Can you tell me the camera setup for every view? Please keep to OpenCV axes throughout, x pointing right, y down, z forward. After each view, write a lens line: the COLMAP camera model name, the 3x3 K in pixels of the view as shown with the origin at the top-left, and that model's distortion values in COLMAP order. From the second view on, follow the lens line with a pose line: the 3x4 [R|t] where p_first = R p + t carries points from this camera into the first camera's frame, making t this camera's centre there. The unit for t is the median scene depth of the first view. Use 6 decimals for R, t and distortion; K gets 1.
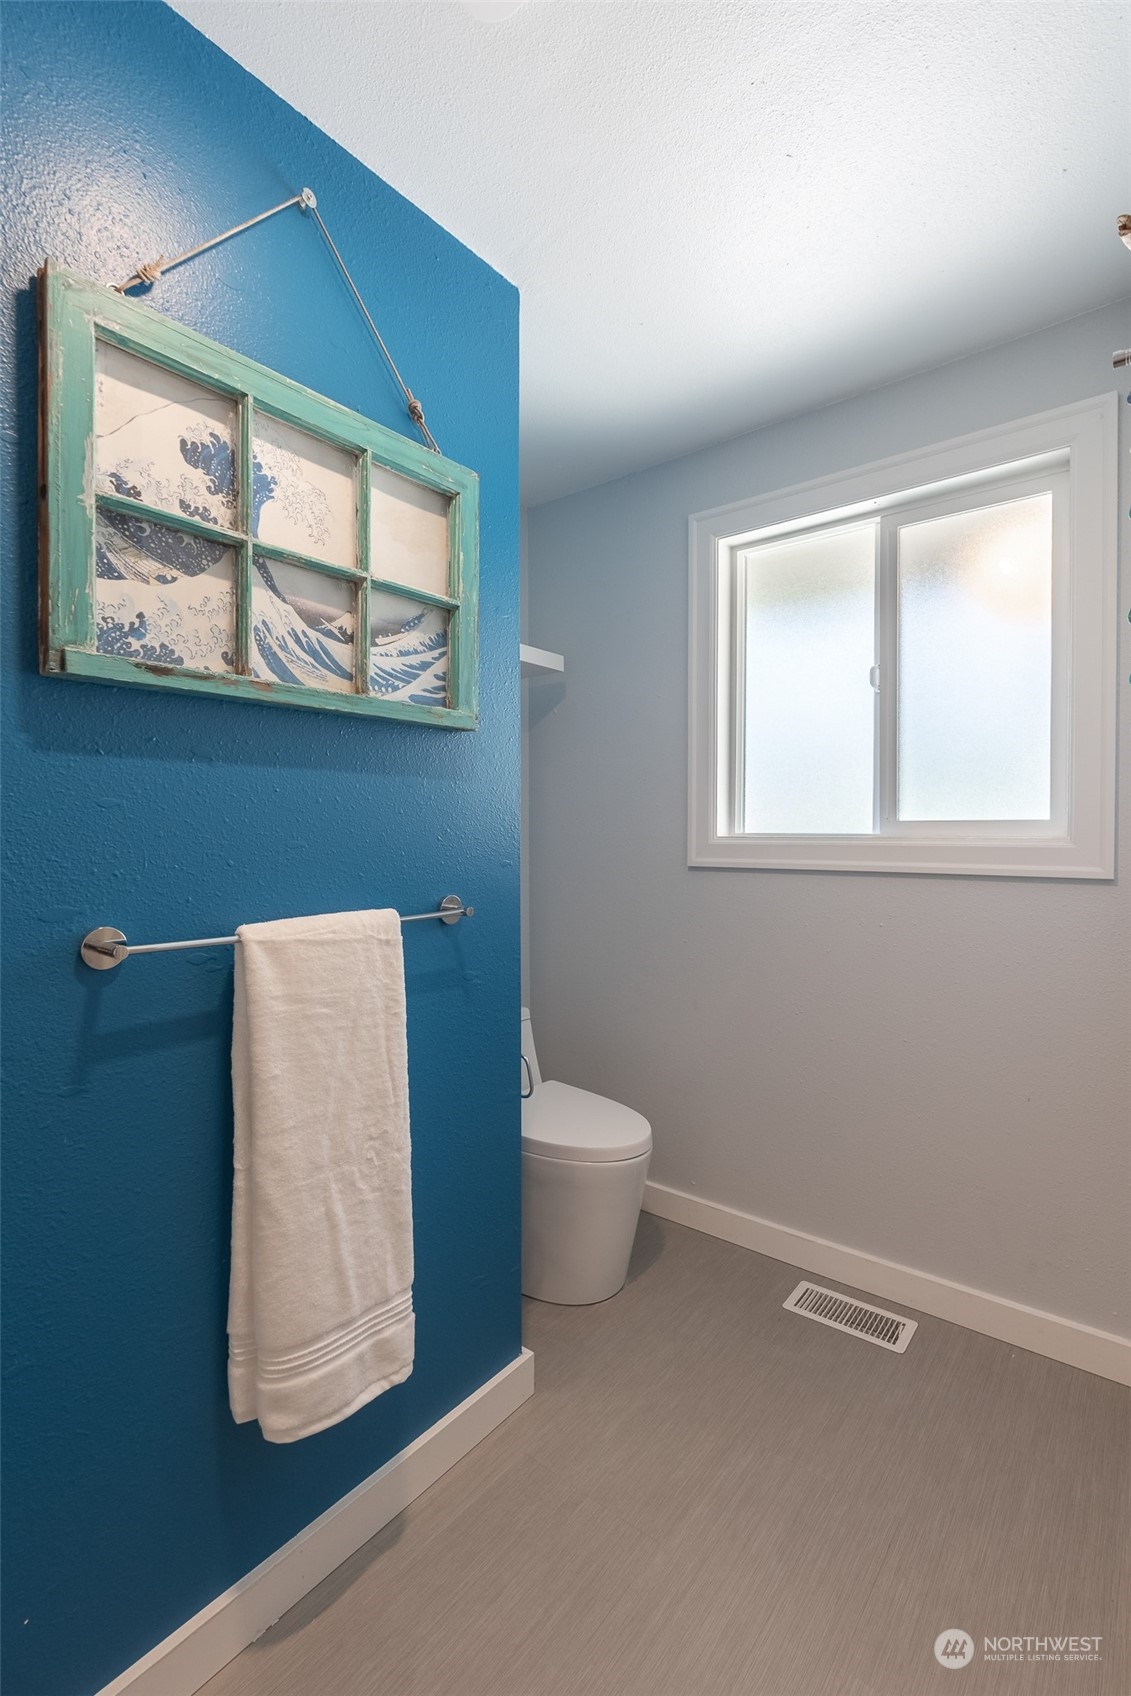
lens RADIAL K [[772.7, 0, 559.4], [0, 772.7, 835.6], [0, 0, 1]] dist [-0.001103, -0.000179]
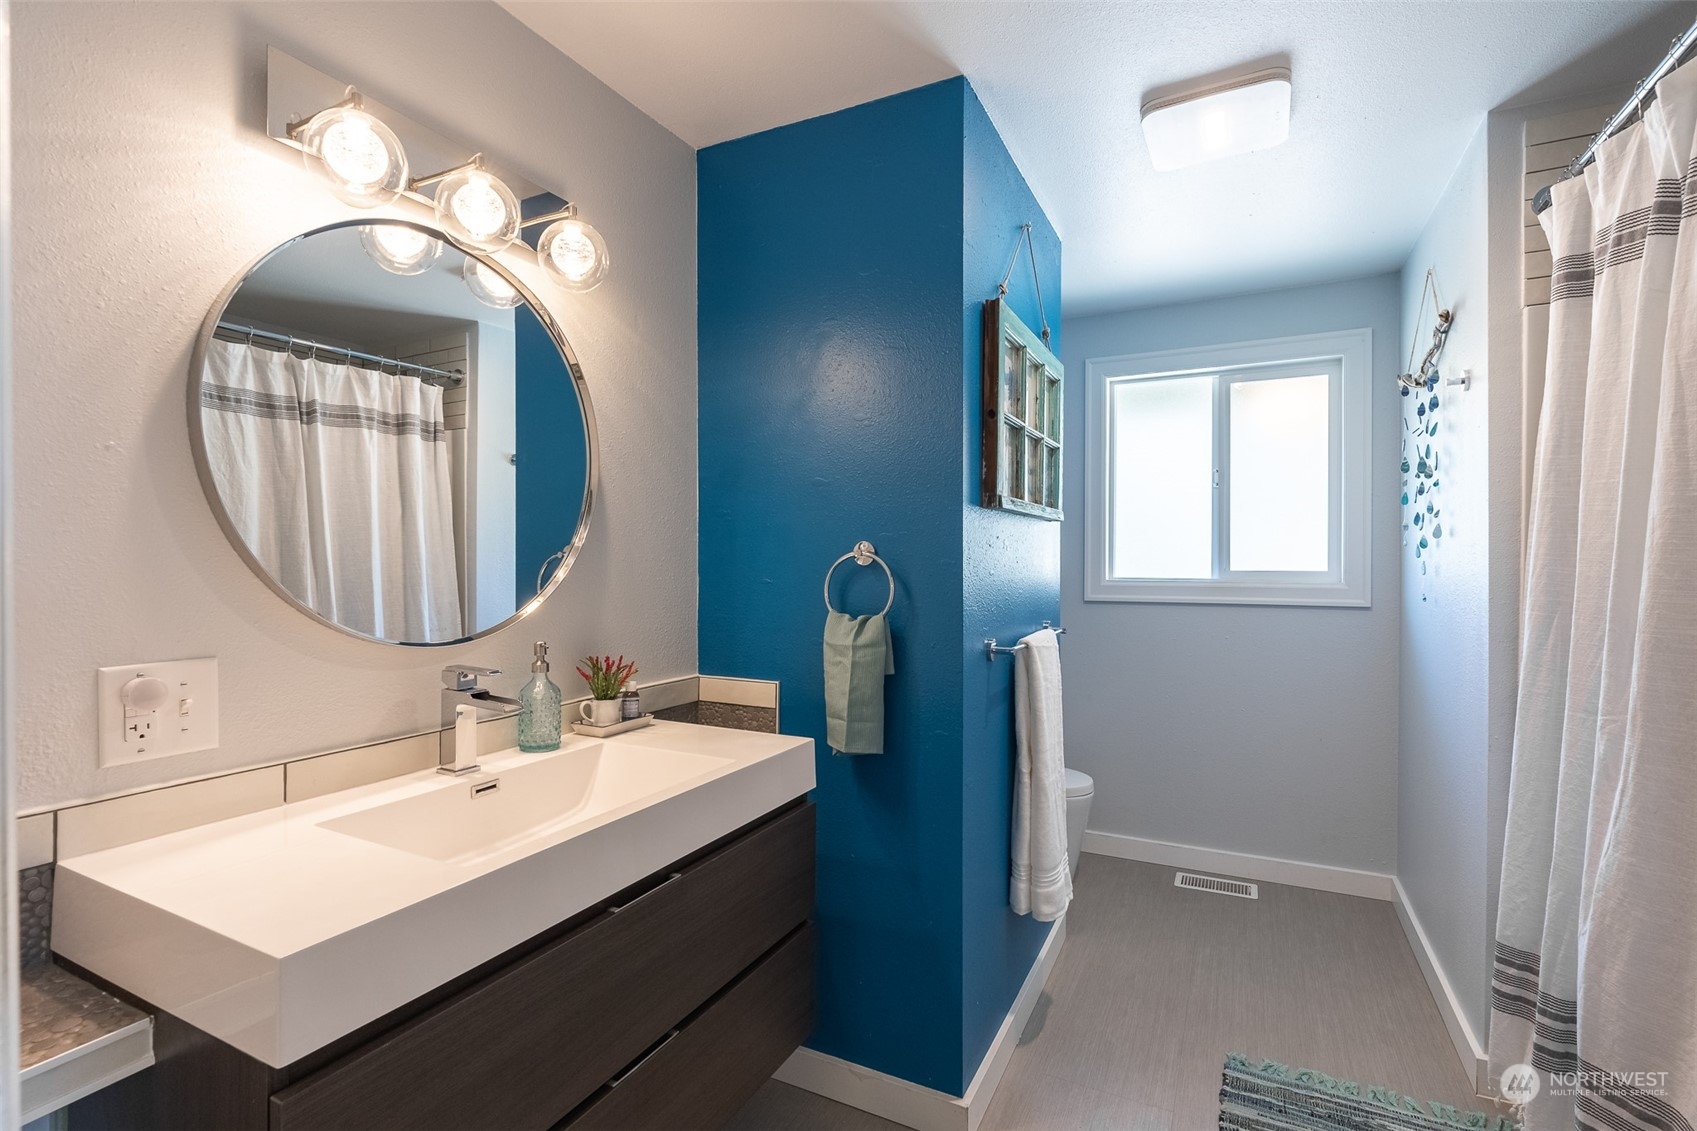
lens RADIAL K [[773.1, 0, 853.5], [0, 773.1, 555.7], [0, 0, 1]] dist [-0.001103, -0.000179]
pose [[0.978779, 0.000717, 0.204917, -0.660683], [0.002433, 0.999883, -0.015119, -0.027983], [-0.204904, 0.015296, 0.978663, -0.393359]]
